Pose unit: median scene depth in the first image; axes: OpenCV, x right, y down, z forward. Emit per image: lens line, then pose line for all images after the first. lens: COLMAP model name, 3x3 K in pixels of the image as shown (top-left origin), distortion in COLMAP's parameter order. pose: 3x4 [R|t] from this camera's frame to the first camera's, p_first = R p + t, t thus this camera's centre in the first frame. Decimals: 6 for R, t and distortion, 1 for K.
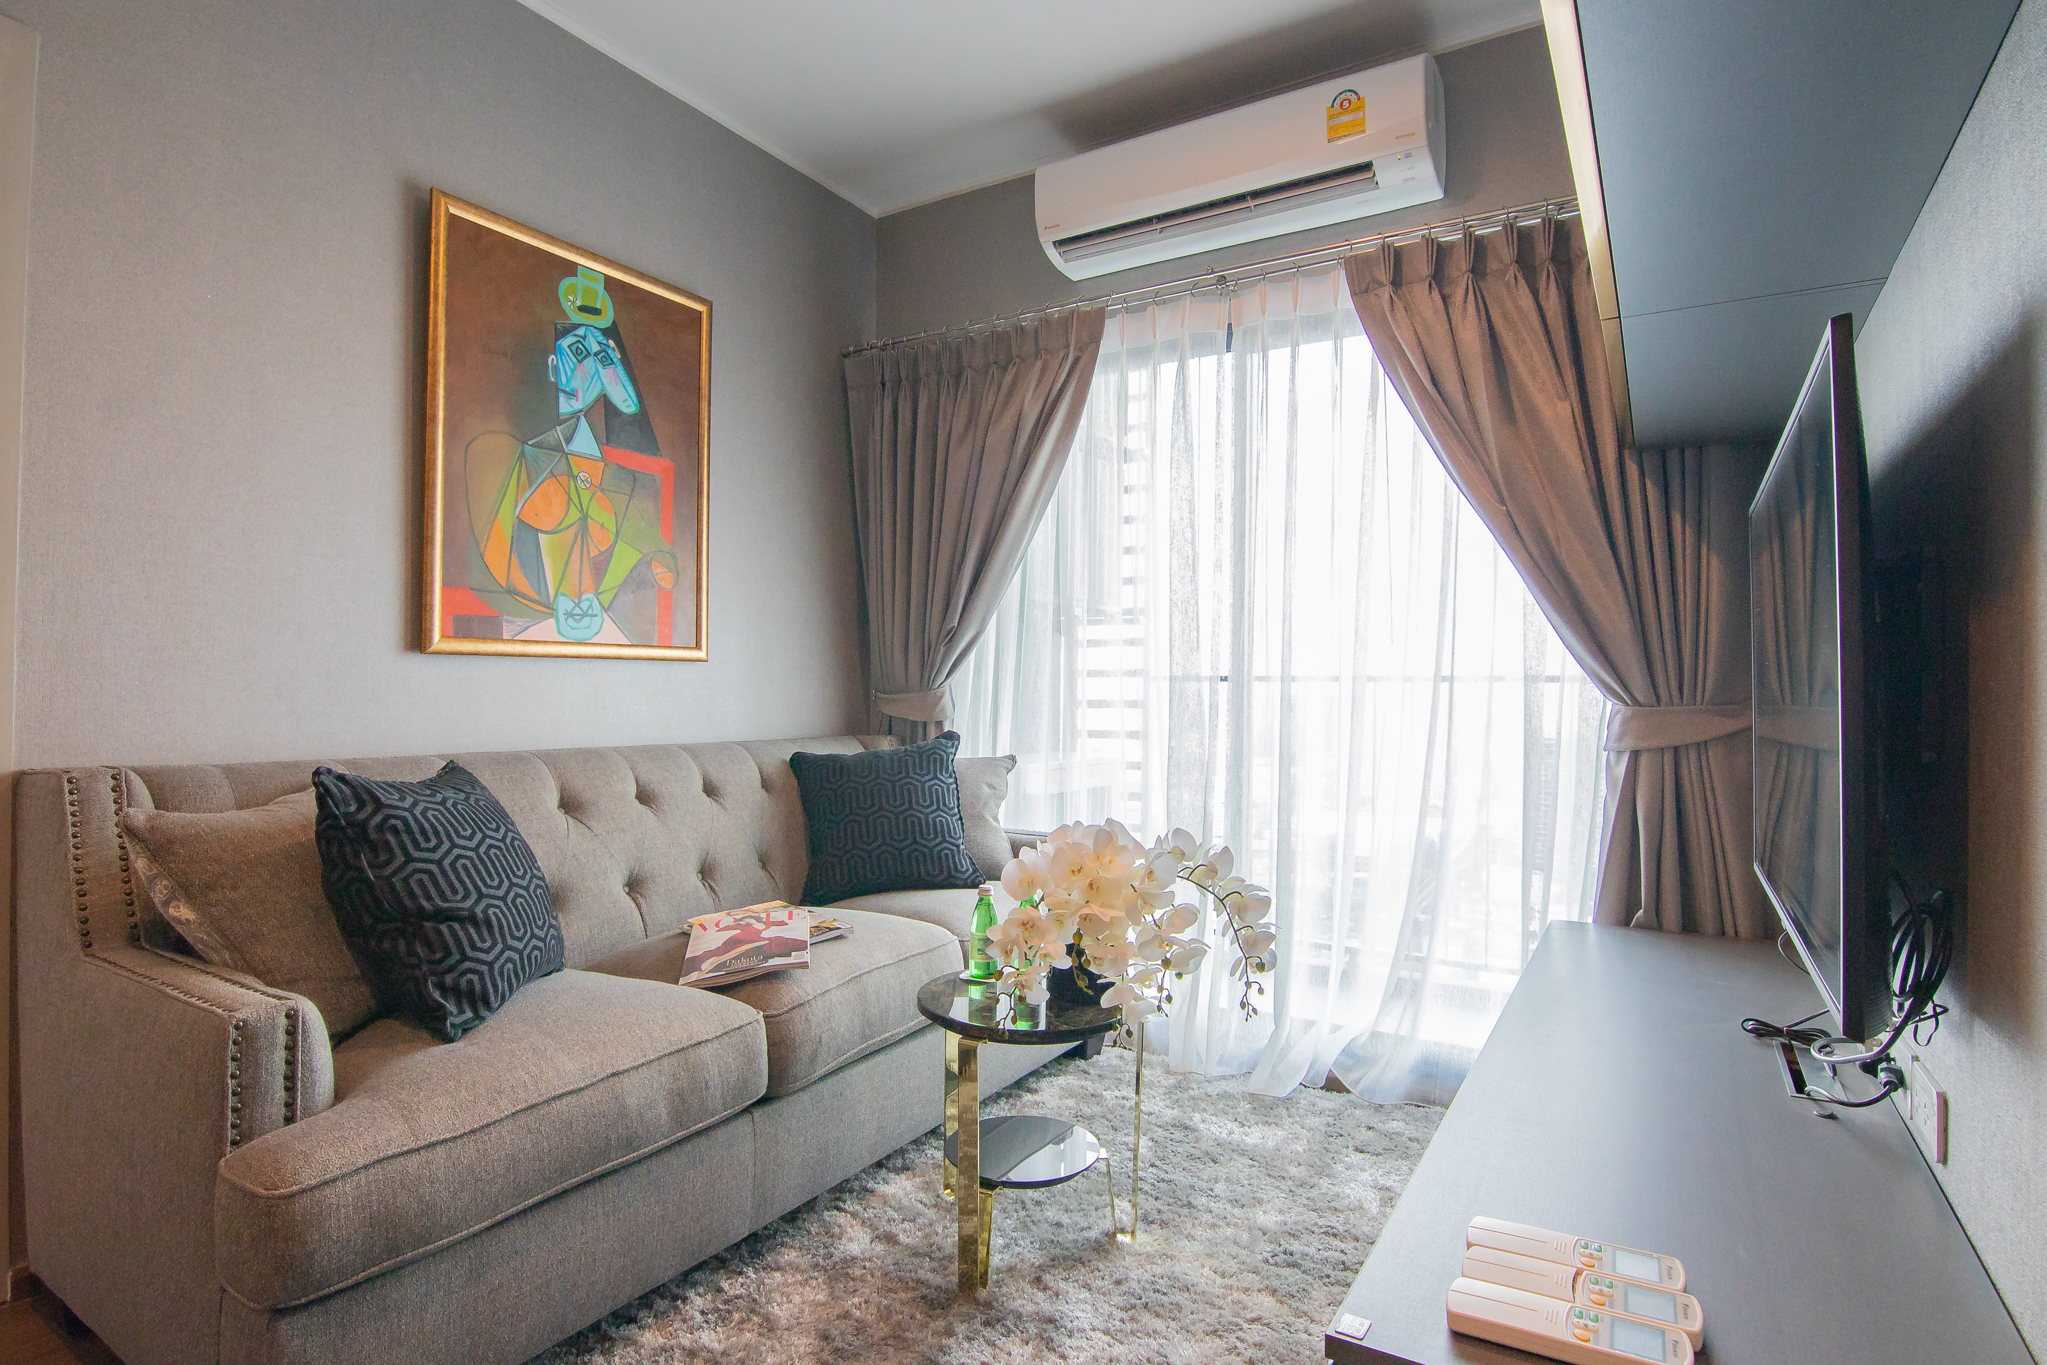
lens RADIAL K [[1047.7, 0, 1027.6], [0, 1047.7, 689.6], [0, 0, 1]] dist [-0.021173, 0.002639]
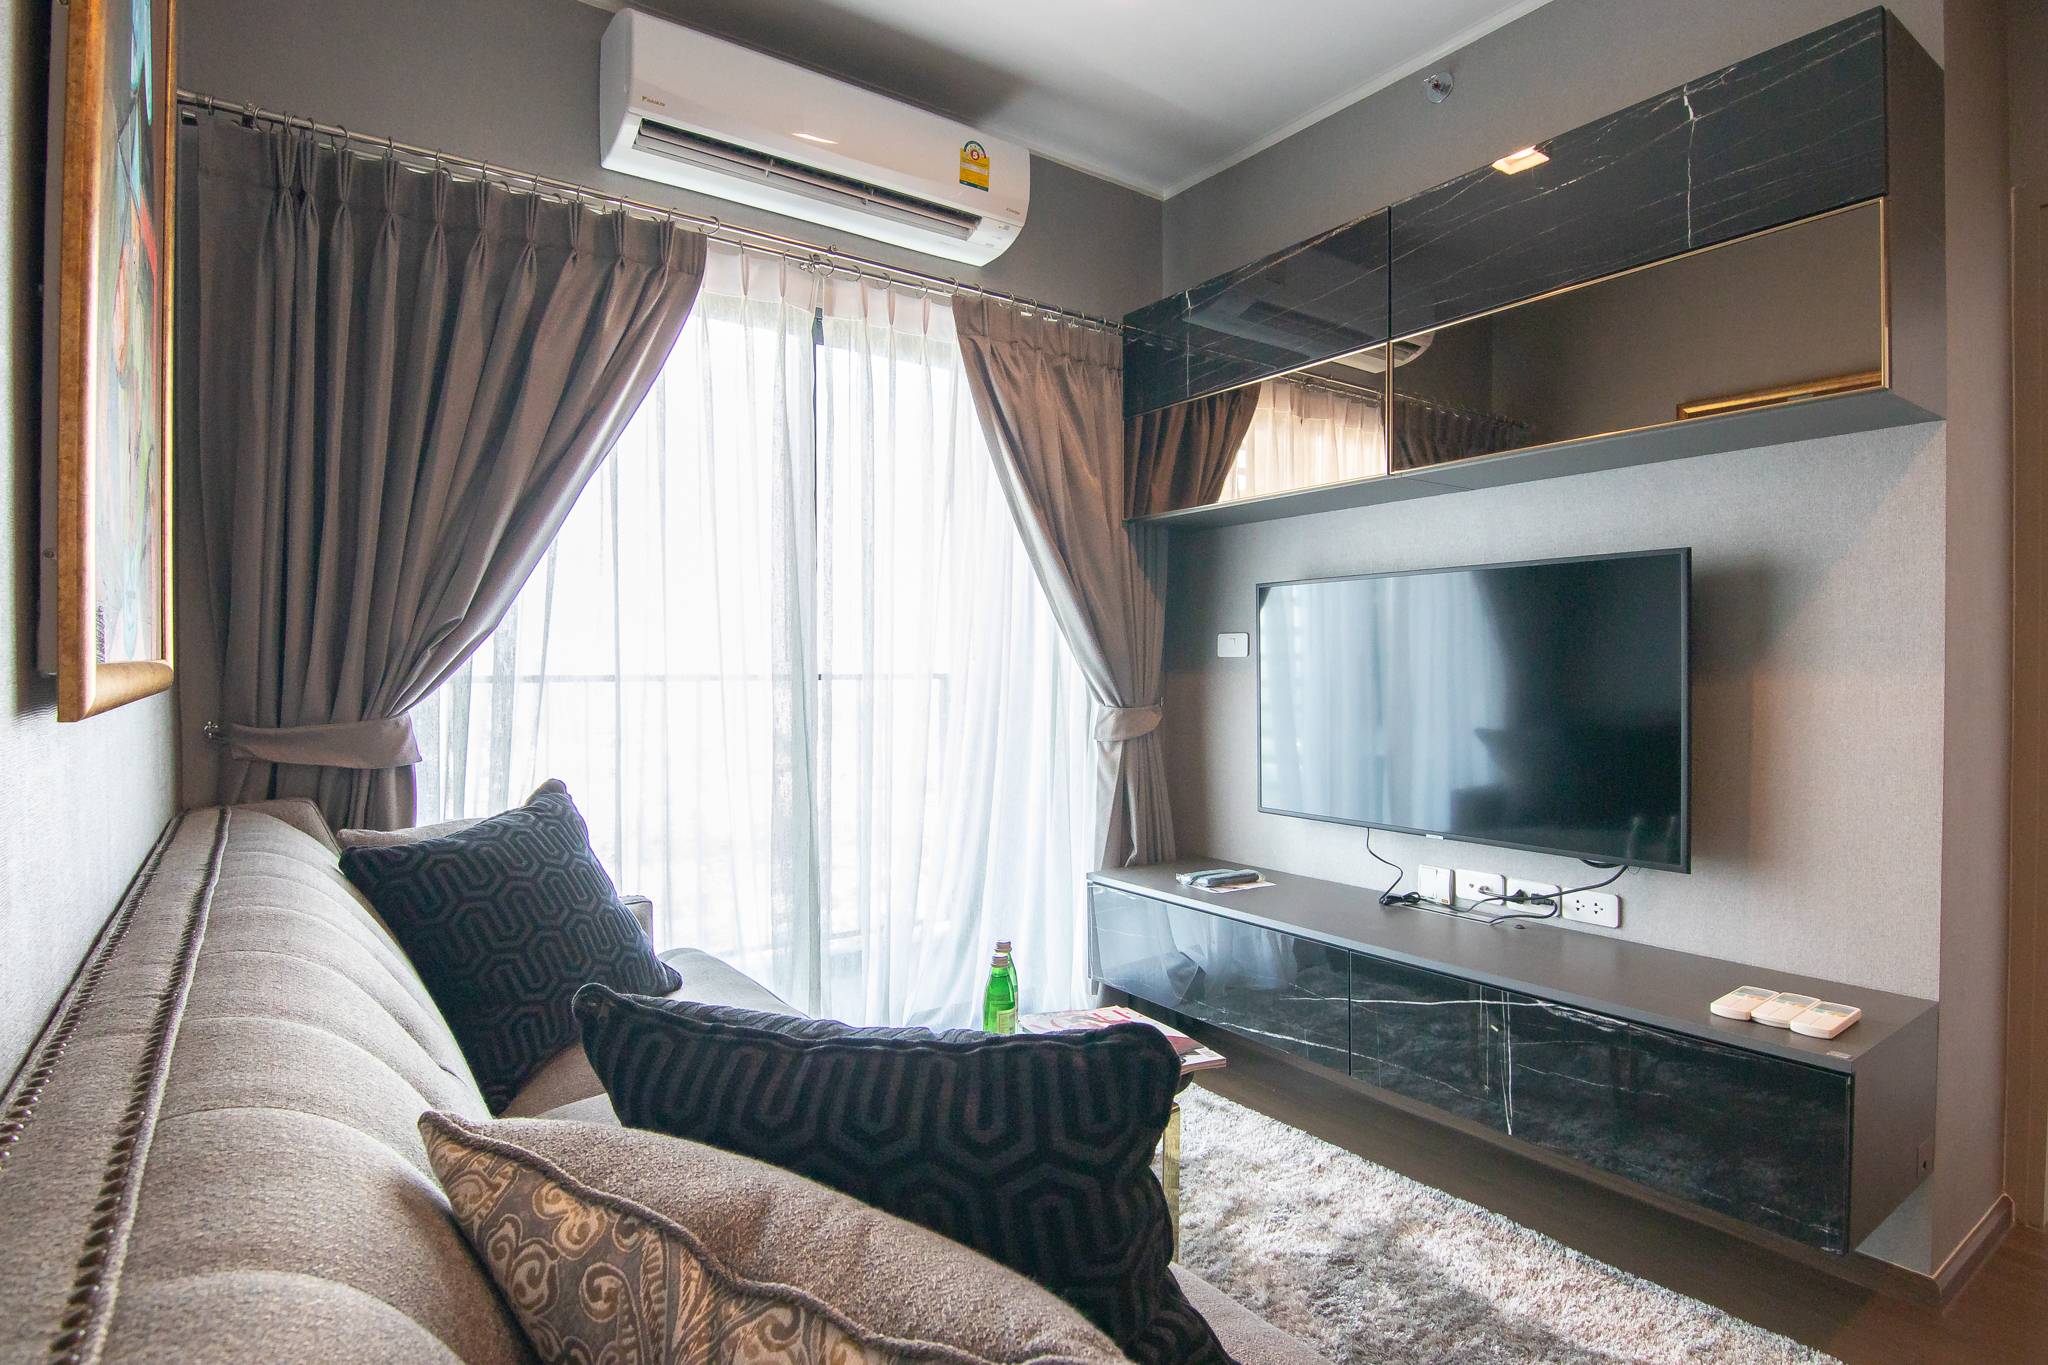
lens RADIAL K [[1048.2, 0, 1022.1], [0, 1048.2, 677.5], [0, 0, 1]] dist [-0.021173, 0.002639]
pose [[0.384868, -0.018248, 0.922791, -0.639740], [0.004114, 0.999829, 0.018055, -0.042779], [-0.922963, -0.003152, 0.384877, 0.511358]]
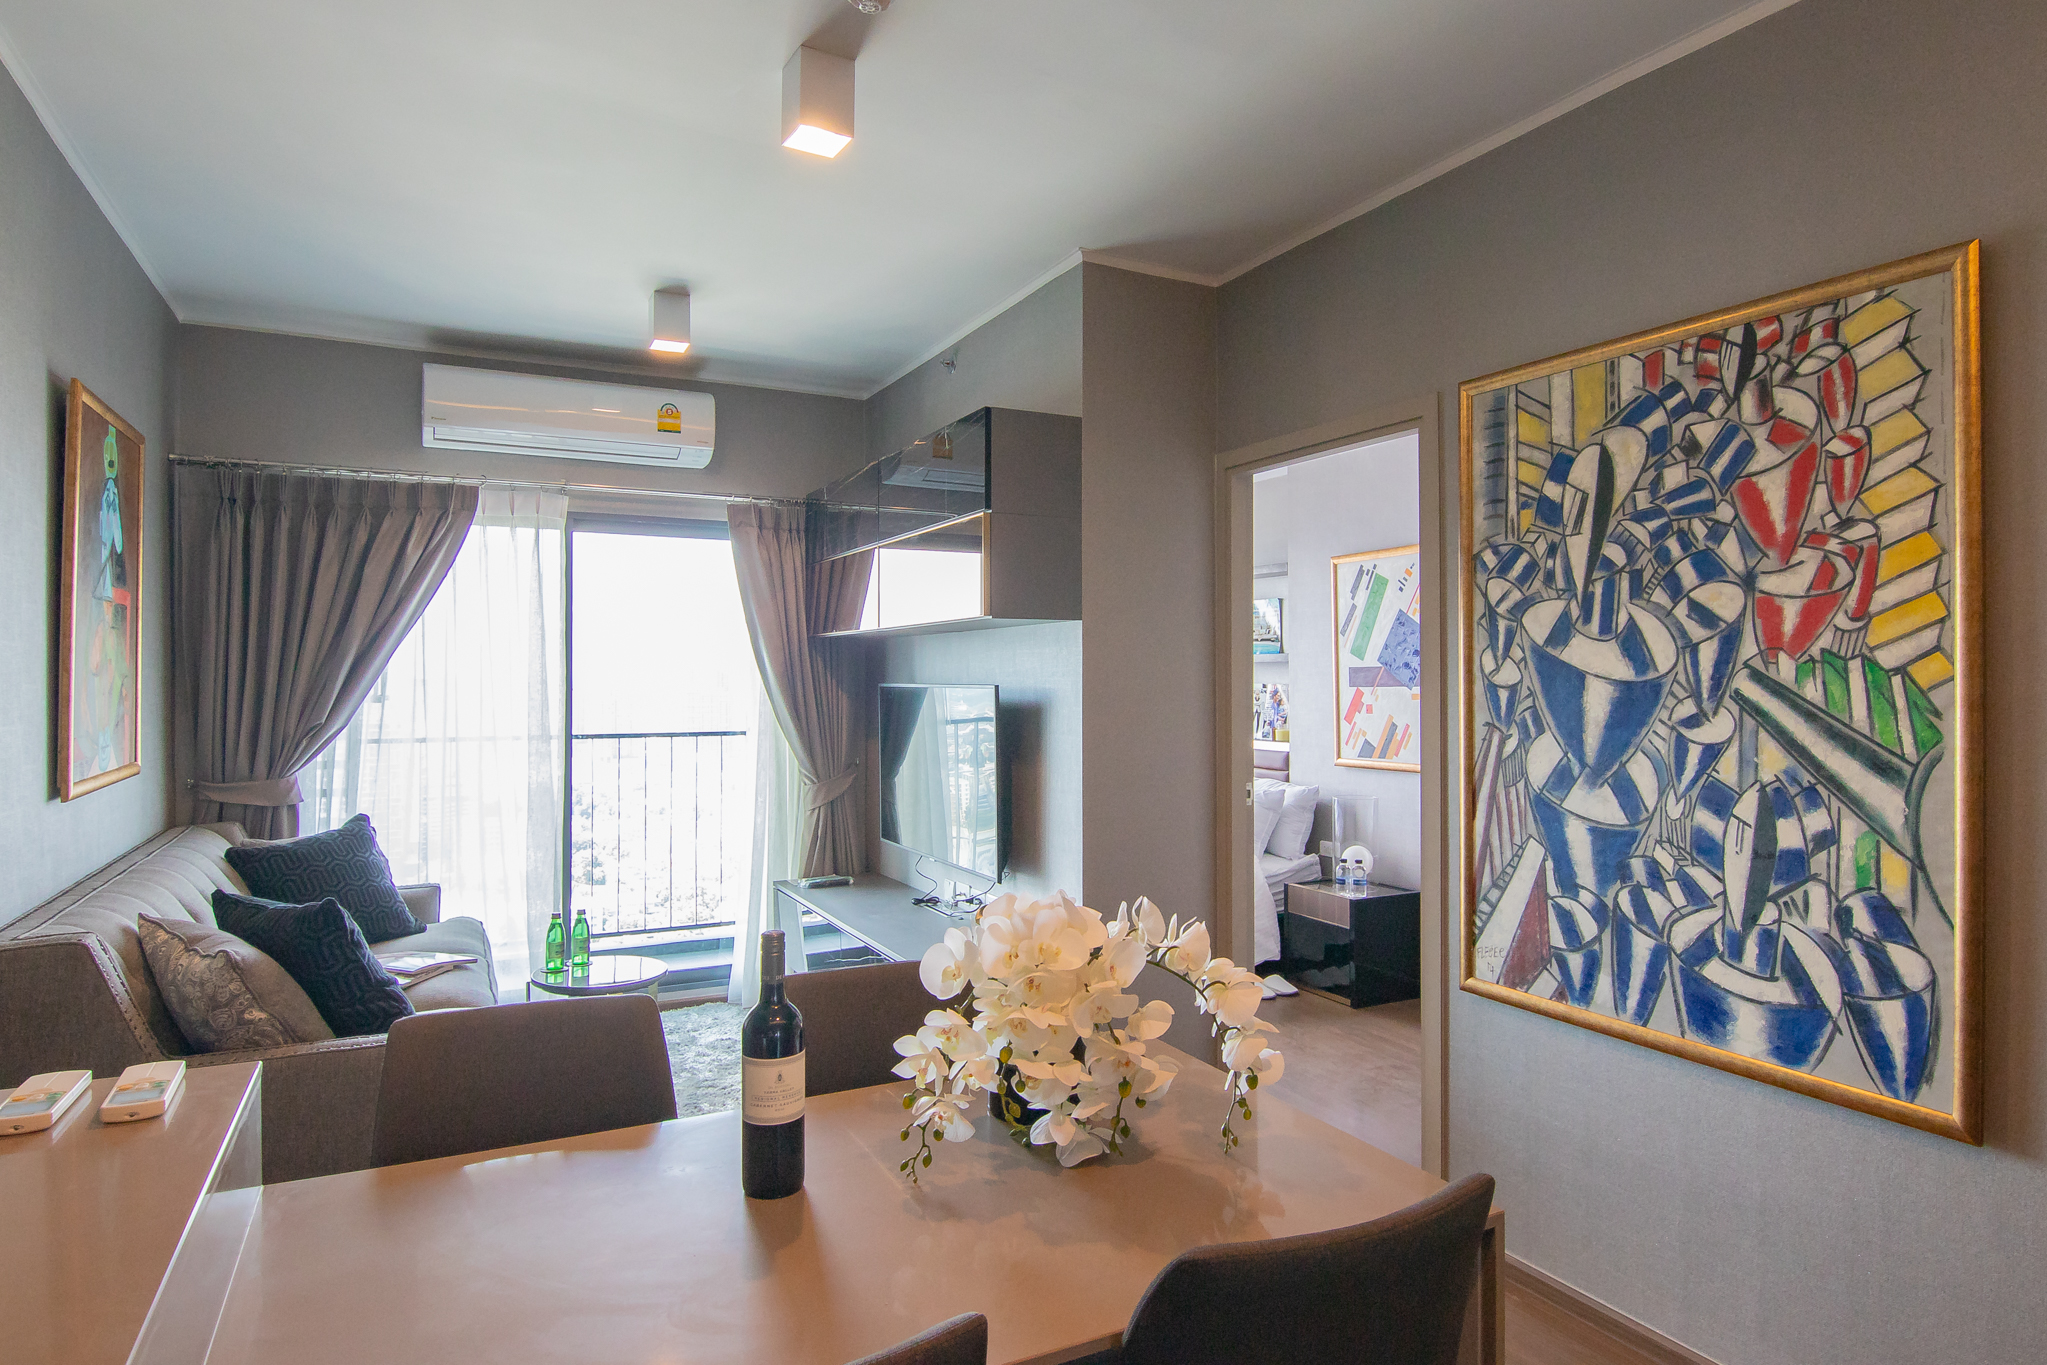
lens RADIAL K [[1129.4, 0, 1040.9], [0, 1129.4, 679.2], [0, 0, 1]] dist [-0.020649, -0.002090]
pose [[0.495235, -0.005126, 0.868744, -0.906615], [0.001610, 0.999986, 0.004983, -0.138018], [-0.868757, -0.001069, 0.495237, -0.377408]]
